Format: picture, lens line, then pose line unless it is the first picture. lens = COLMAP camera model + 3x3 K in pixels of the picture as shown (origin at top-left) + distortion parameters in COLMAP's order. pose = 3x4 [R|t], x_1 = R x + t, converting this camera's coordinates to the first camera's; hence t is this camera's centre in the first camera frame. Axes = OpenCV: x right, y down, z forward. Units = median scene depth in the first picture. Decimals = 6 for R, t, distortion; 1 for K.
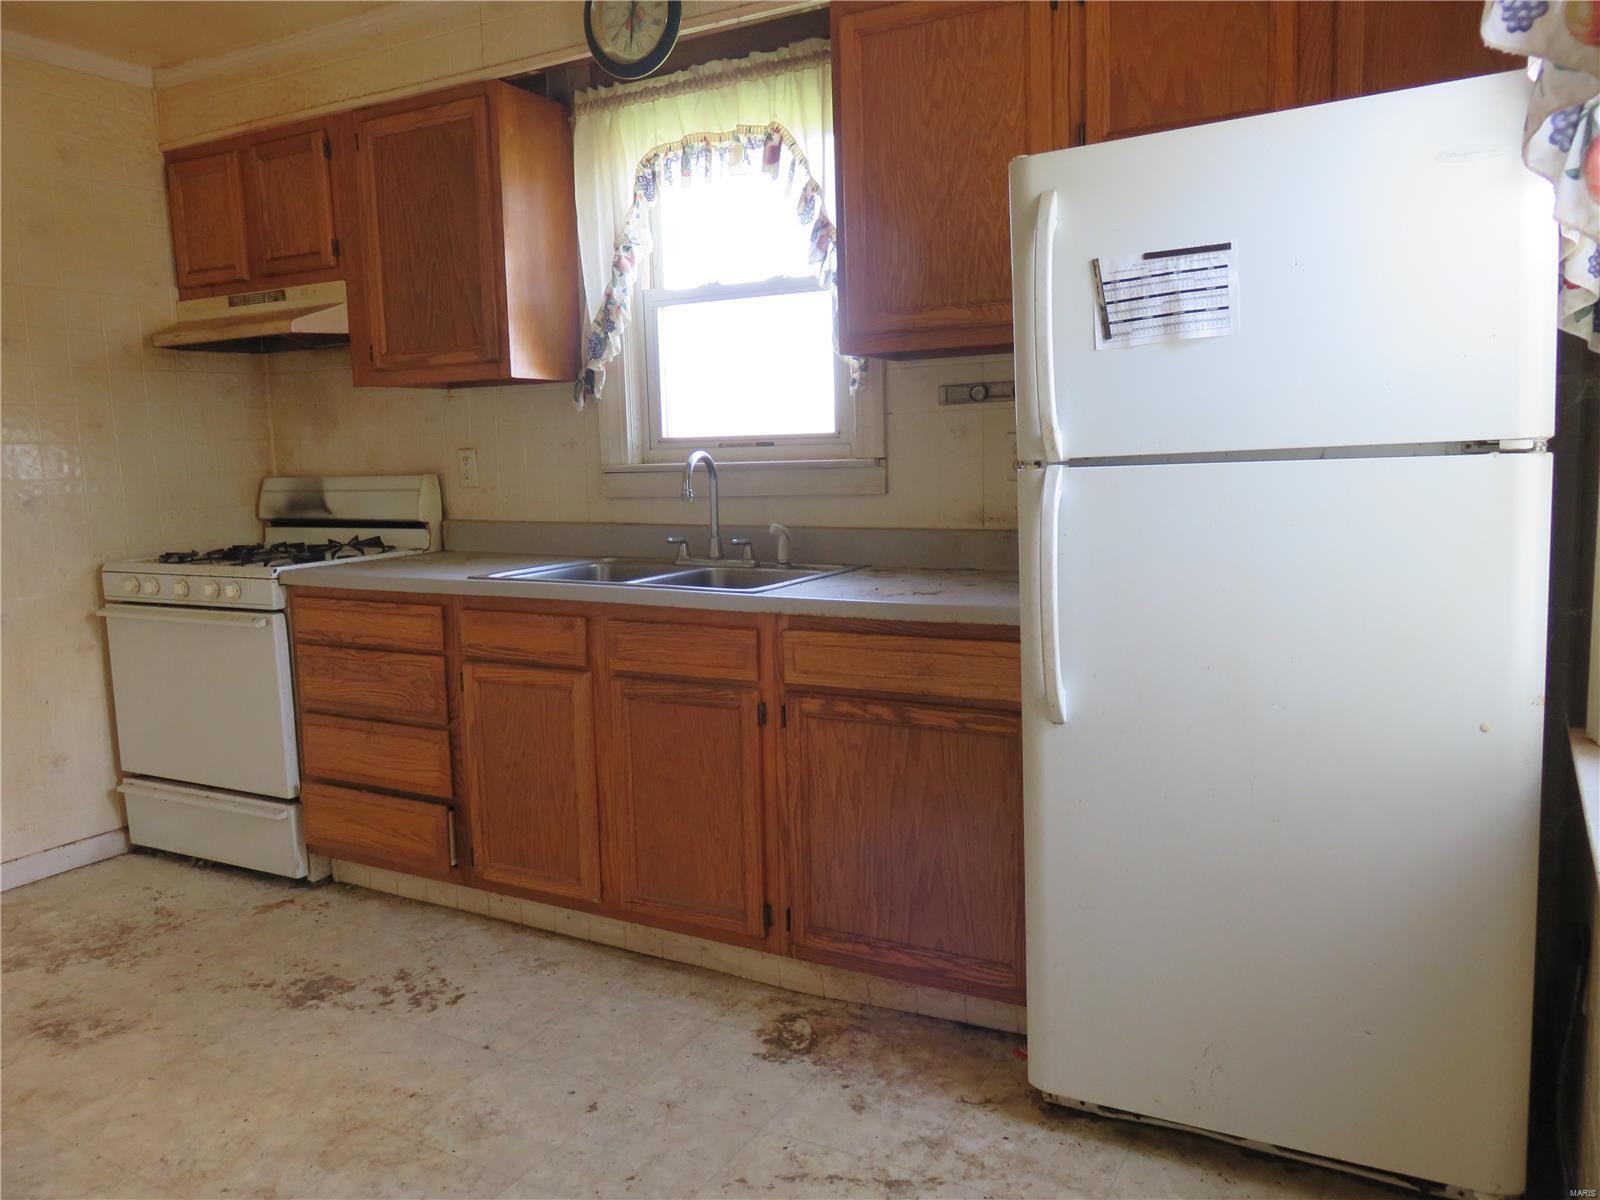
lens RADIAL K [[1190.5, 0, 801.0], [0, 1190.5, 601.2], [0, 0, 1]] dist [-0.006097, -0.003265]
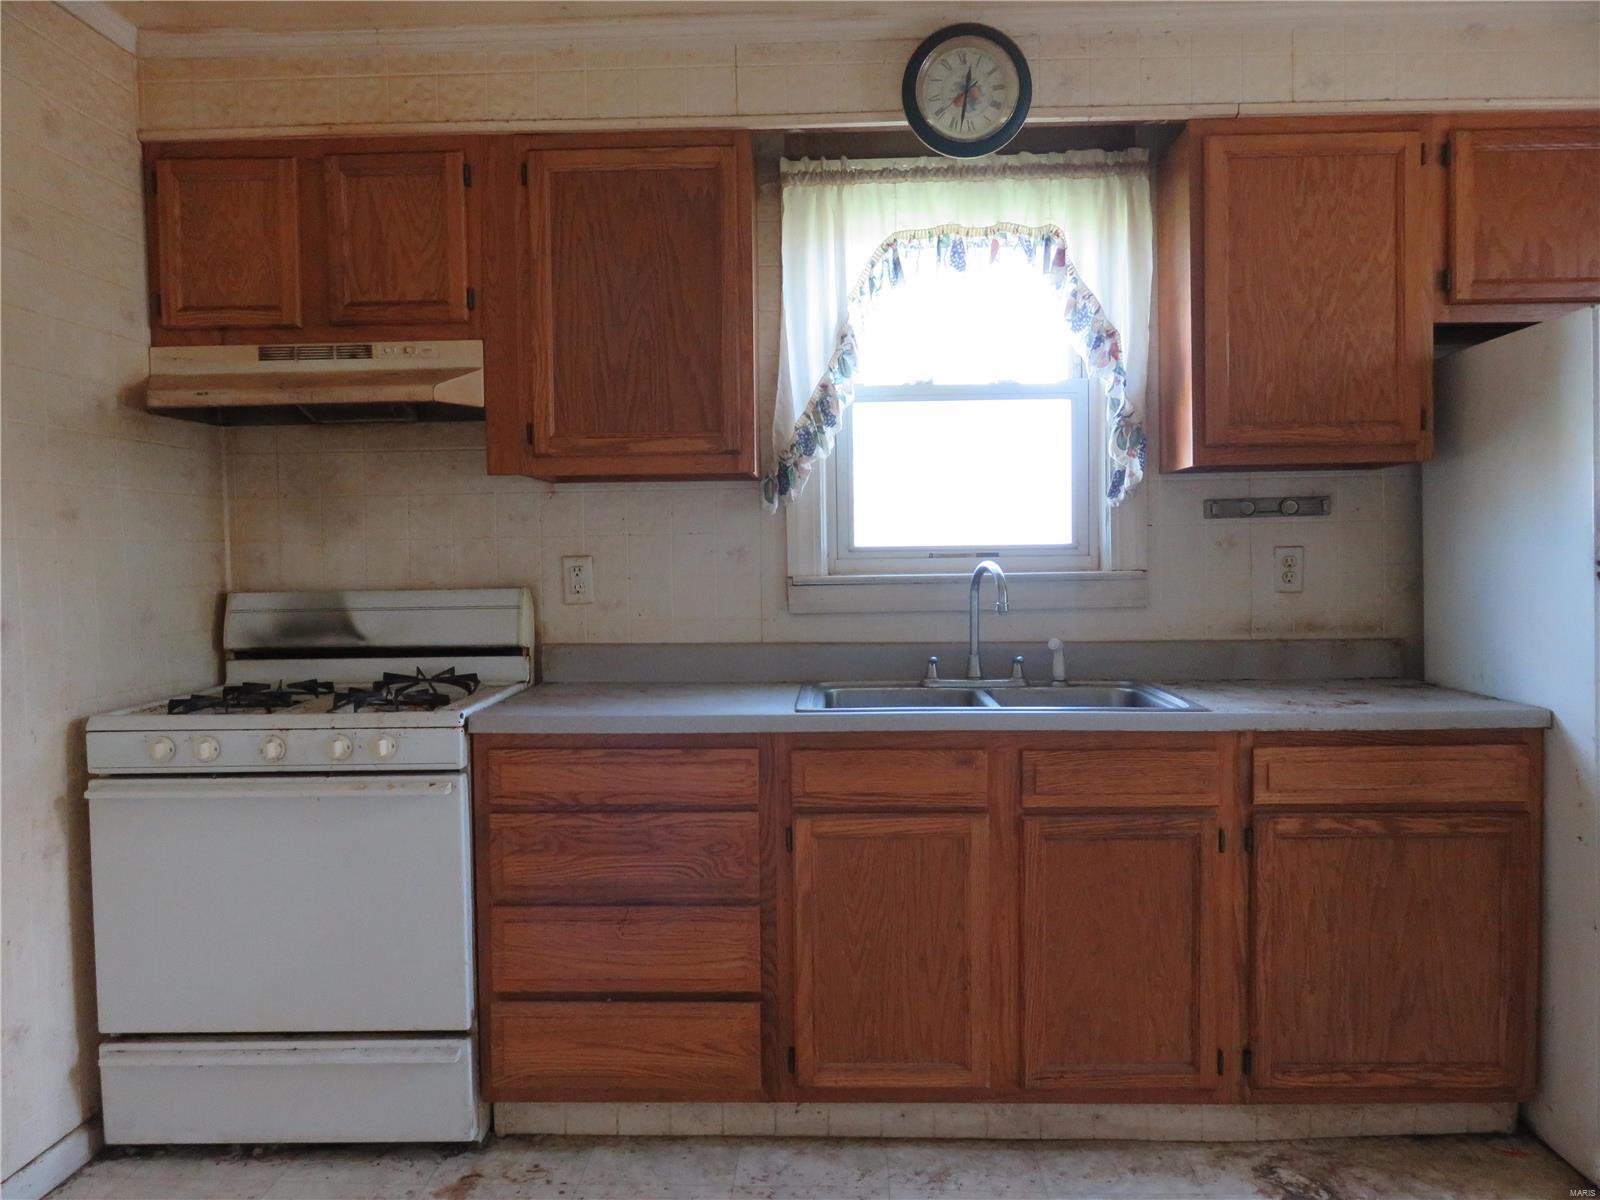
lens RADIAL K [[1190.5, 0, 804.7], [0, 1190.5, 601.9], [0, 0, 1]] dist [-0.006097, -0.003265]
pose [[0.888216, -0.005451, 0.459393, -0.657724], [0.050485, 0.995032, -0.085804, -0.024302], [-0.456643, 0.099405, 0.884079, 0.268455]]
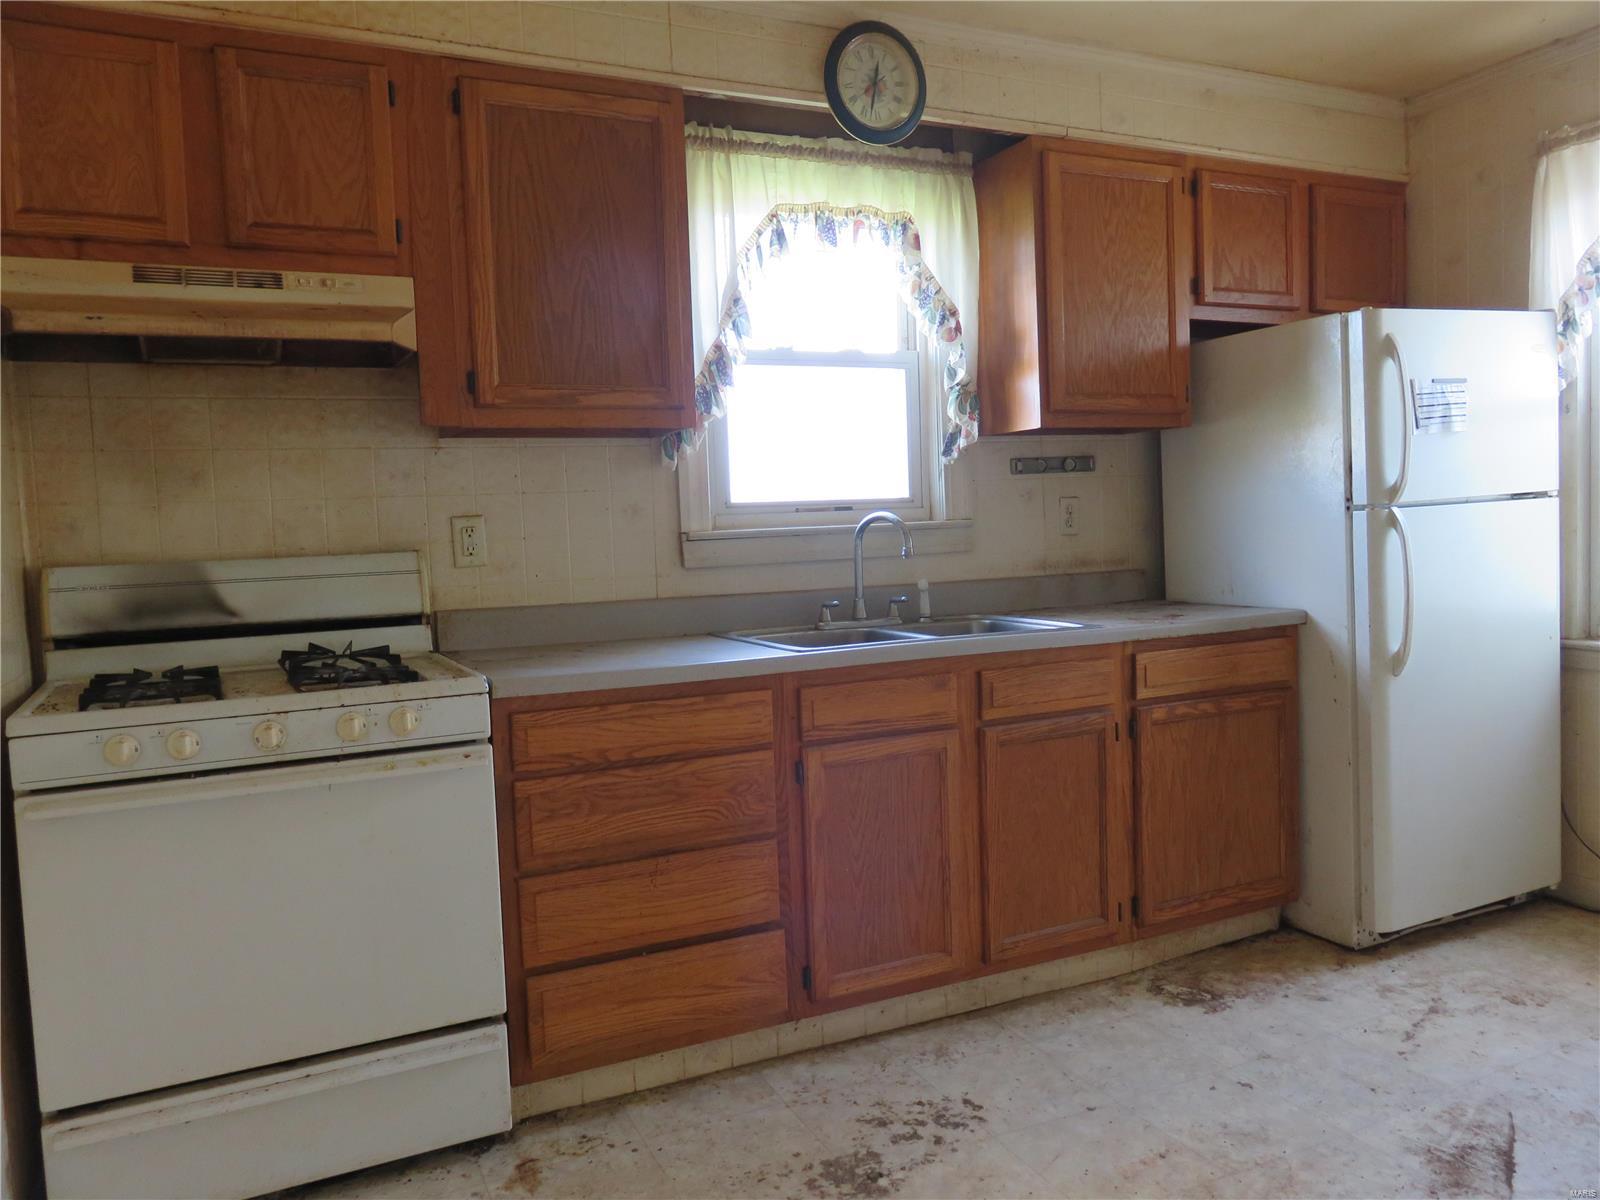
lens RADIAL K [[1190.5, 0, 805.7], [0, 1190.5, 599.8], [0, 0, 1]] dist [-0.006097, -0.003265]
pose [[0.575448, -0.050852, 0.816256, -0.995980], [0.127331, 0.991465, -0.028000, -0.032446], [-0.807865, 0.120047, 0.577012, 0.494509]]
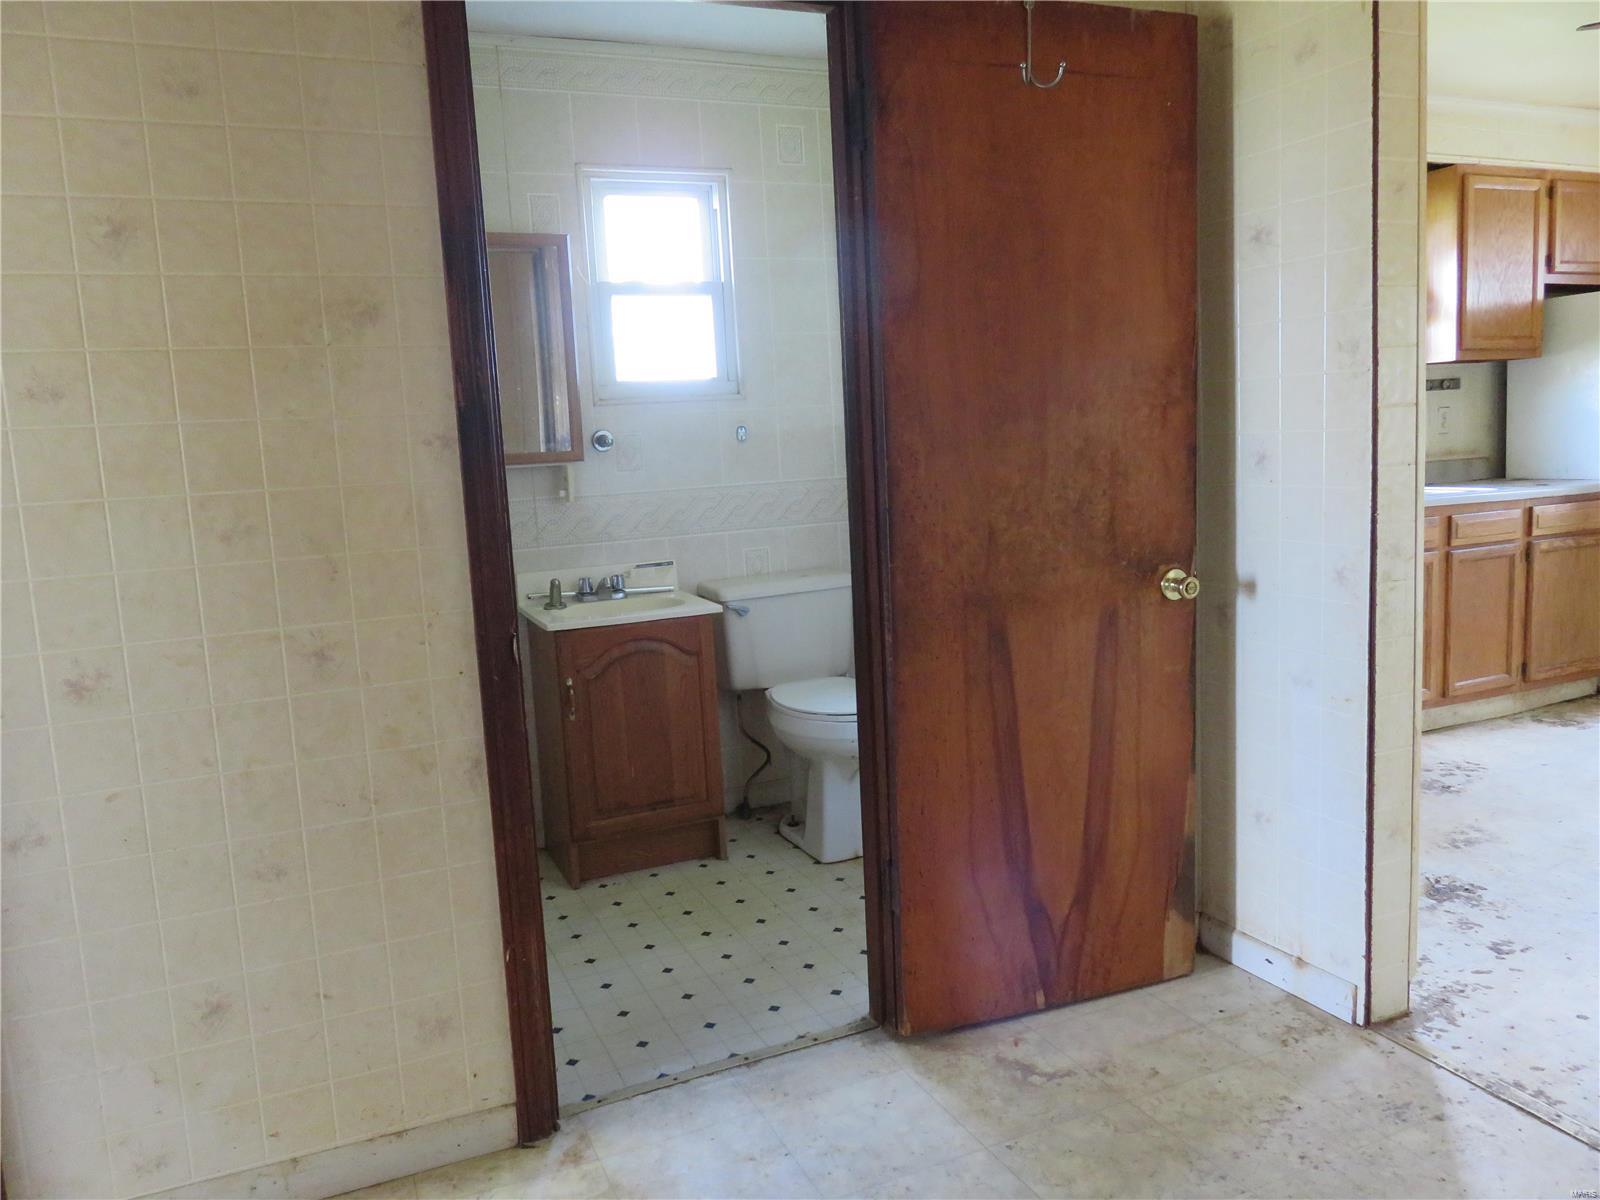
lens RADIAL K [[1190.5, 0, 800.1], [0, 1190.5, 600.3], [0, 0, 1]] dist [-0.006097, -0.003265]
pose [[0.602076, -0.111231, 0.790653, -1.859377], [0.137525, 0.989896, 0.034537, -0.044984], [-0.786506, 0.087940, 0.611290, 0.669123]]
